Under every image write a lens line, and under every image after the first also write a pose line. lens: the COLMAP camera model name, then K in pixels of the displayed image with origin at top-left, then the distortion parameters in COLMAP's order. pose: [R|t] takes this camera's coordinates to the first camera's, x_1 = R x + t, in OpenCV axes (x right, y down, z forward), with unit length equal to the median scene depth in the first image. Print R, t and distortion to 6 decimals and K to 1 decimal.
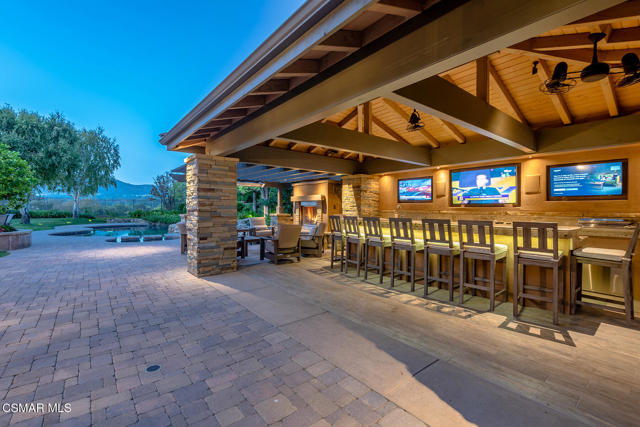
lens RADIAL K [[269.4, 0, 344.8], [0, 269.4, 209.4], [0, 0, 1]] dist [0.003288, 0.000084]
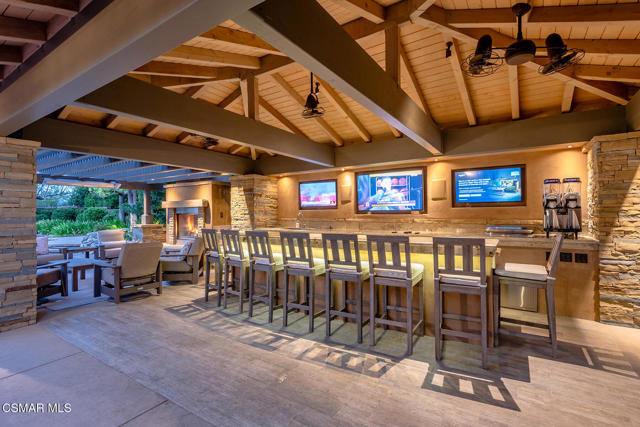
lens RADIAL K [[269.4, 0, 344.8], [0, 269.4, 209.4], [0, 0, 1]] dist [0.003288, 0.000084]
pose [[0.945535, -0.010887, 0.325340, 0.089571], [0.015513, 0.999812, -0.011627, -0.019064], [-0.325152, 0.016040, 0.945526, 0.233524]]
